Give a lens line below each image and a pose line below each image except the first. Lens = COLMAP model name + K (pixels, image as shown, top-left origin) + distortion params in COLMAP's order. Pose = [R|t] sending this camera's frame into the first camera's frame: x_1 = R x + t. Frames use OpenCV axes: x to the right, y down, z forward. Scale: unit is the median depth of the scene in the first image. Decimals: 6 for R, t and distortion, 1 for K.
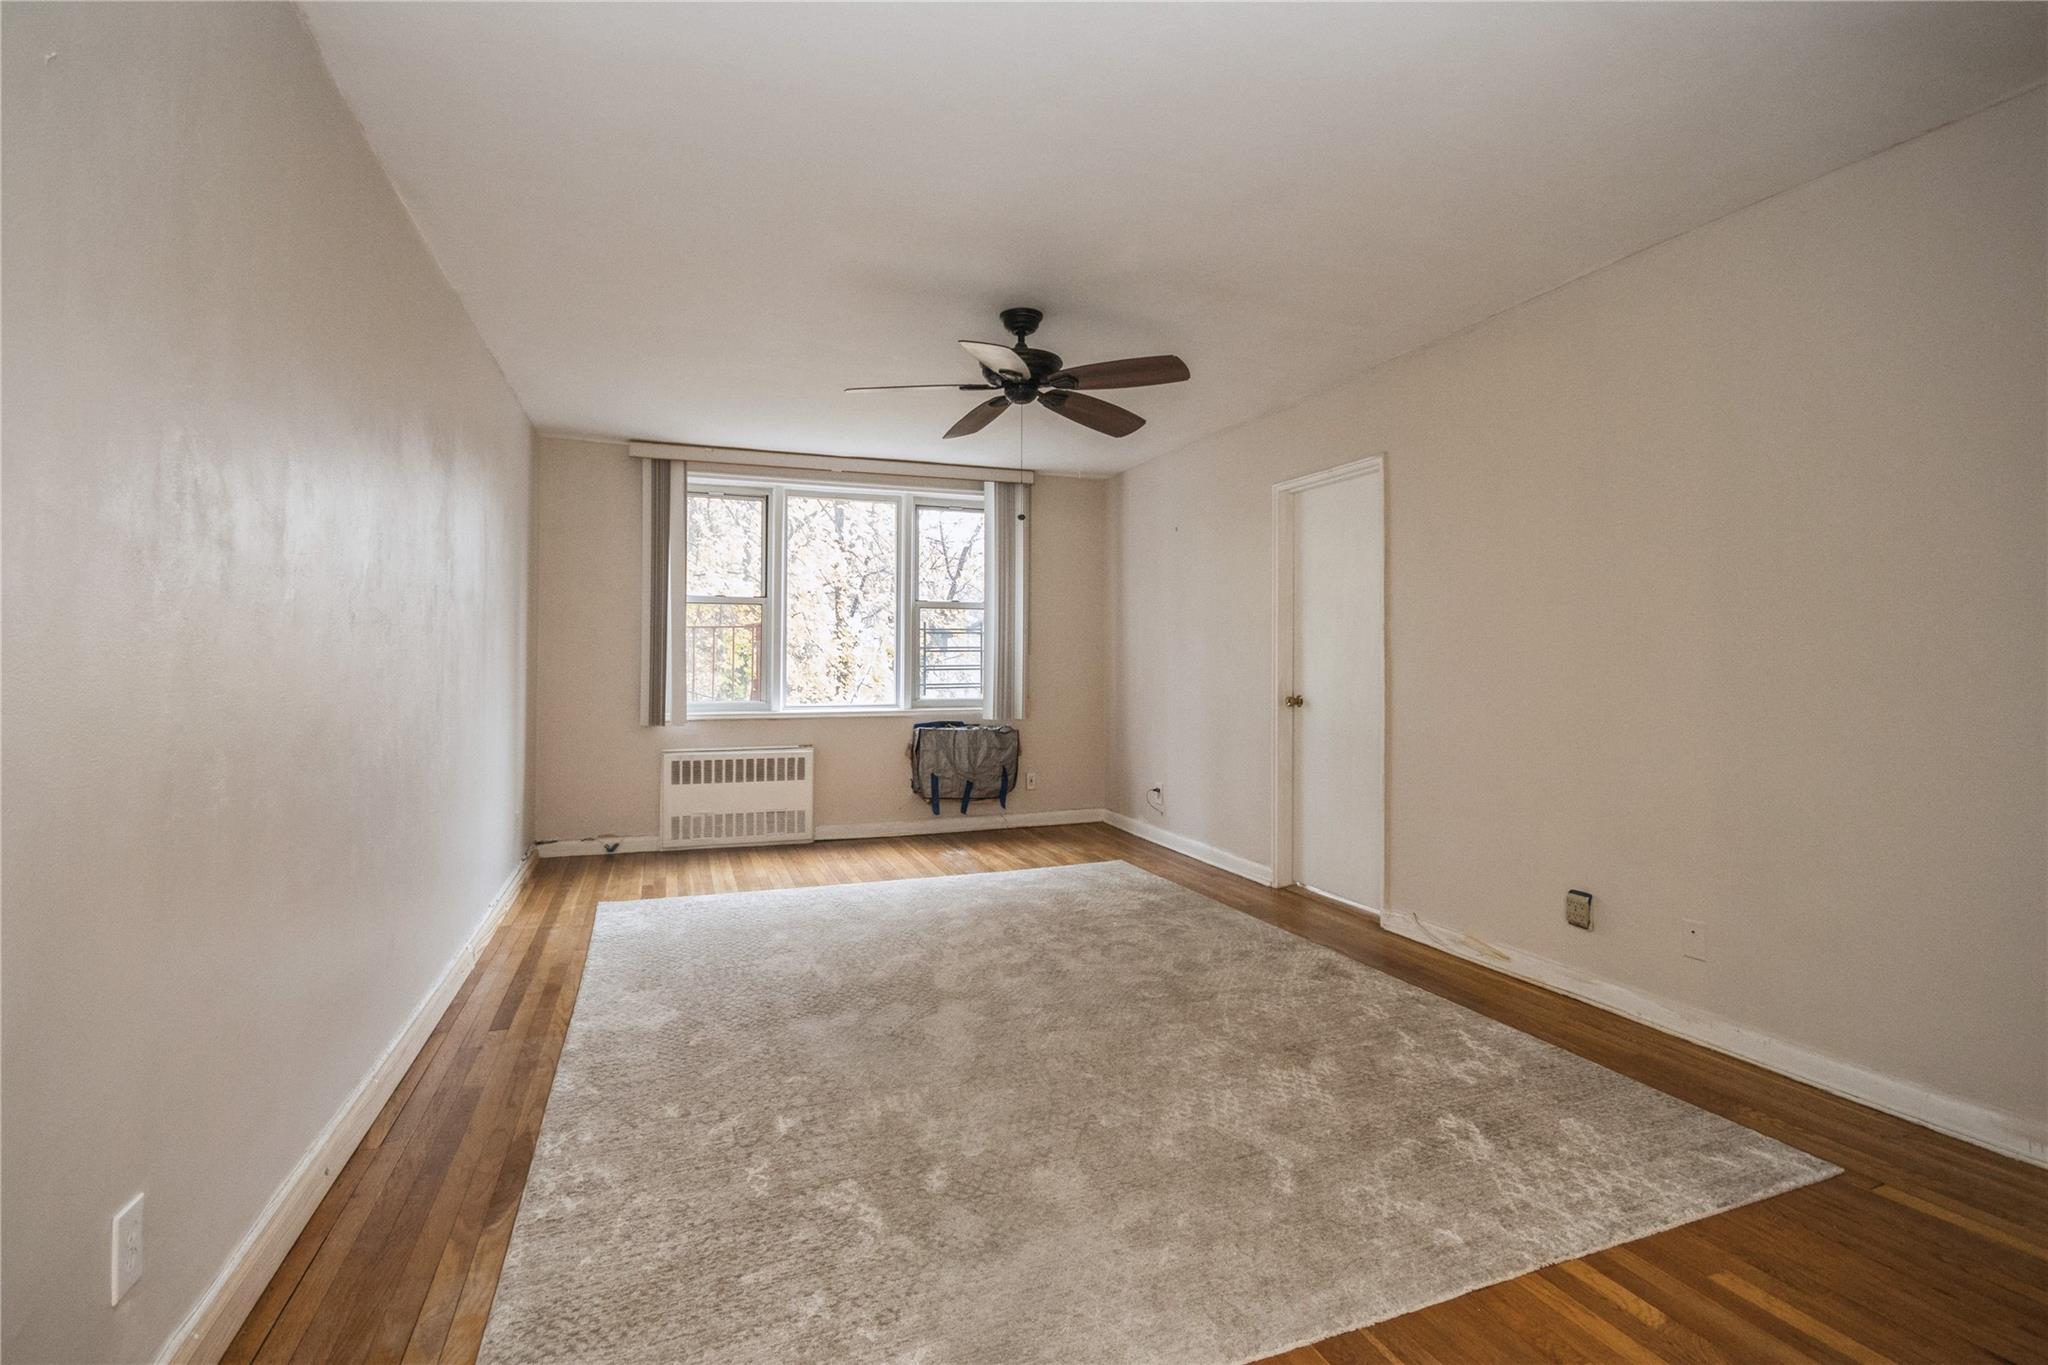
lens RADIAL K [[970.3, 0, 1024.0], [0, 970.3, 682.5], [0, 0, 1]] dist [0.015631, 0.000699]
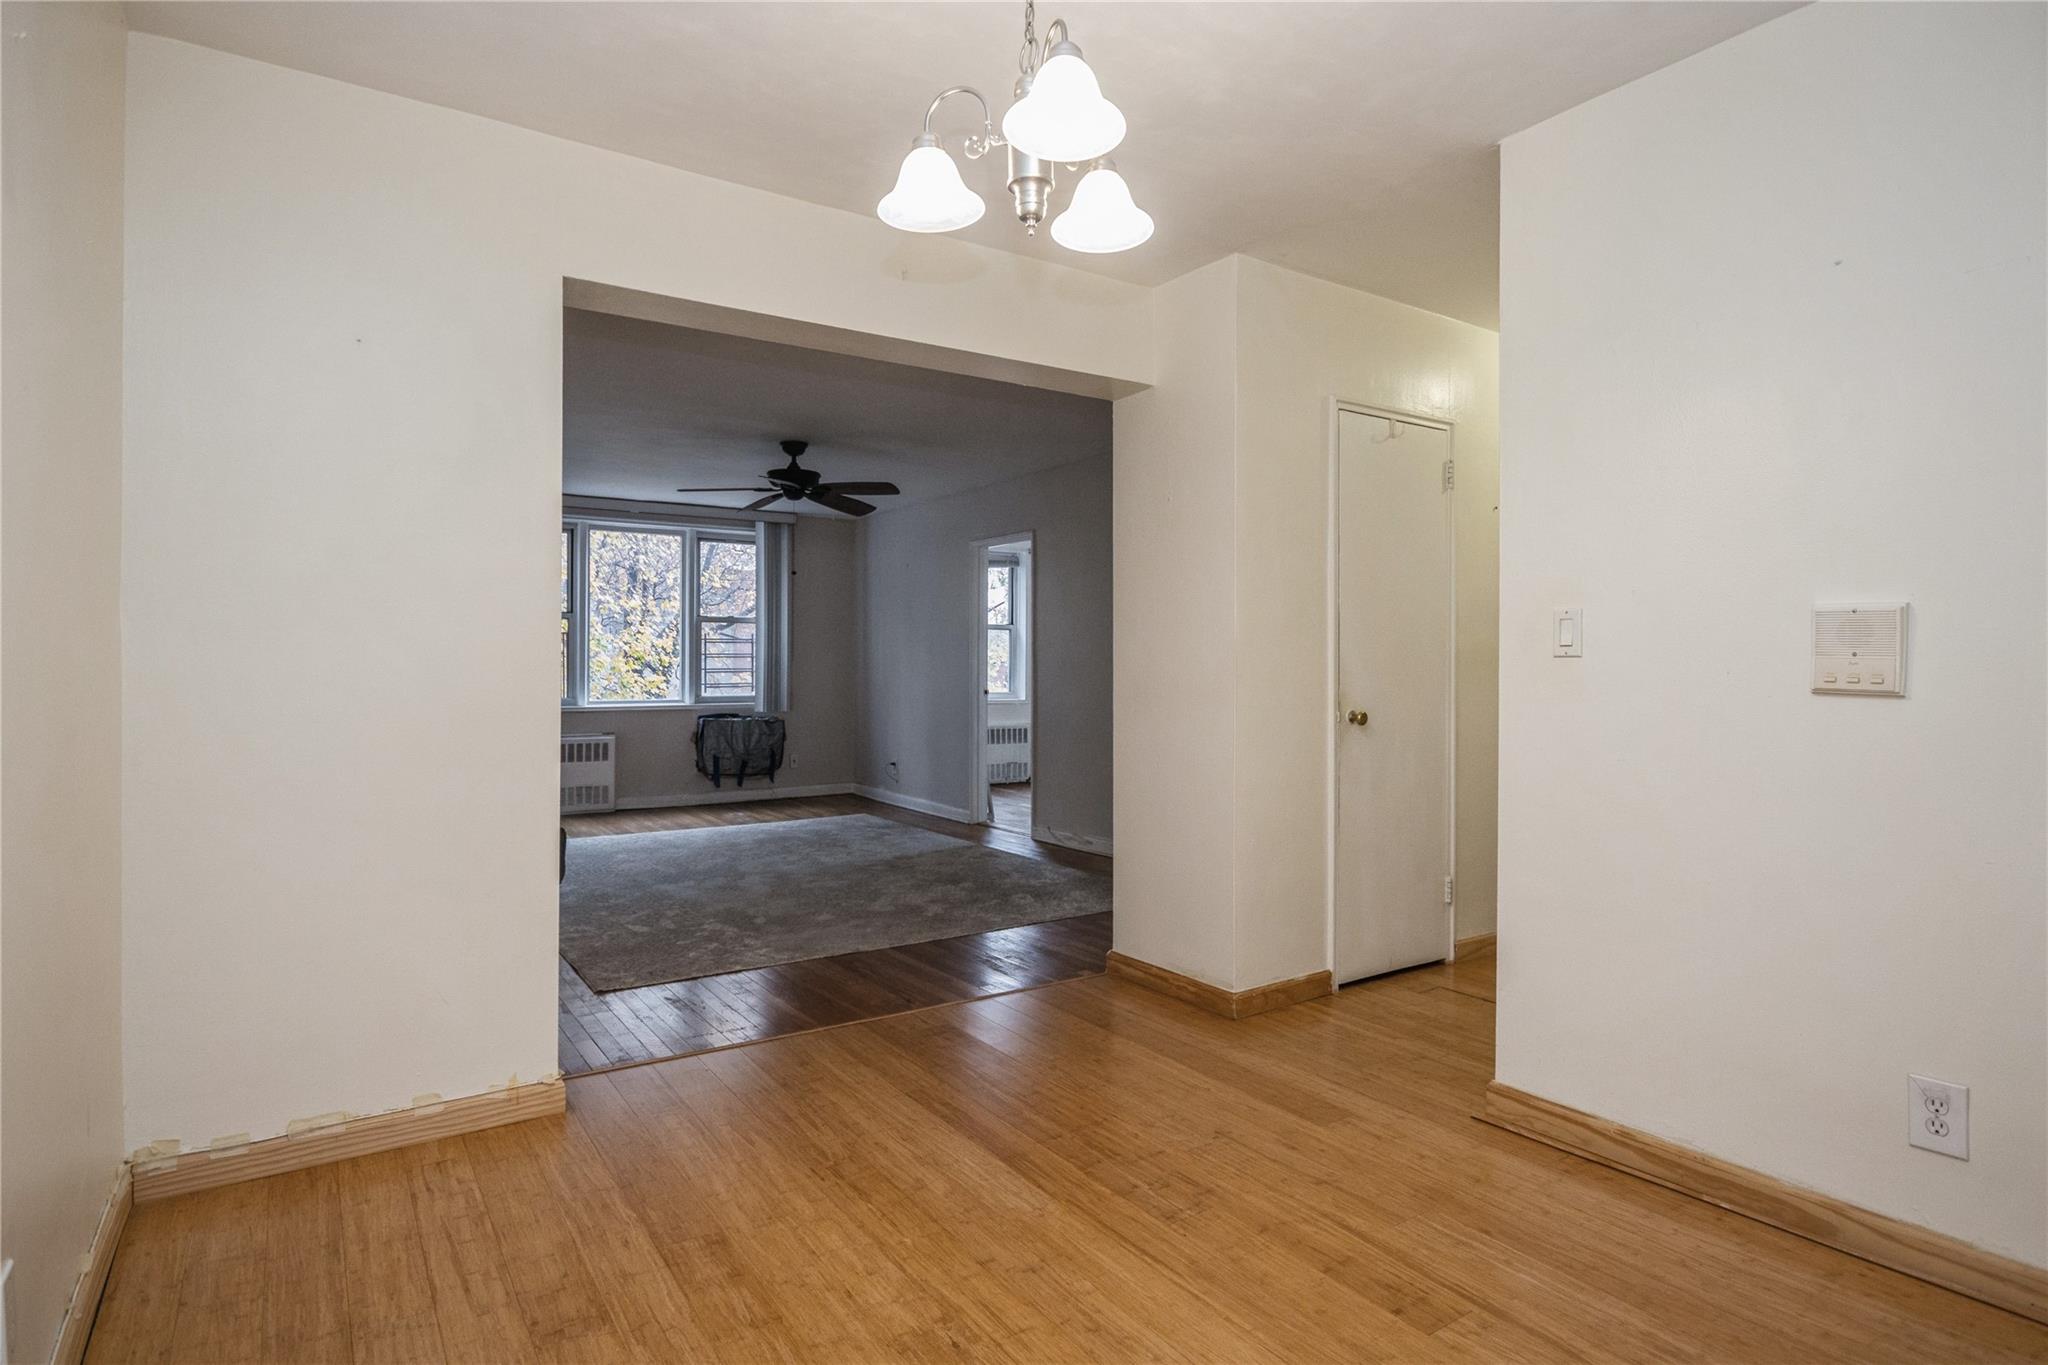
lens RADIAL K [[1070.9, 0, 1024.0], [0, 1070.9, 682.5], [0, 0, 1]] dist [-0.003339, -0.000208]
pose [[0.973415, -0.001457, 0.229043, -0.021221], [0.002554, 0.999987, -0.004493, 0.007741], [-0.229033, 0.004958, 0.973406, -0.432250]]
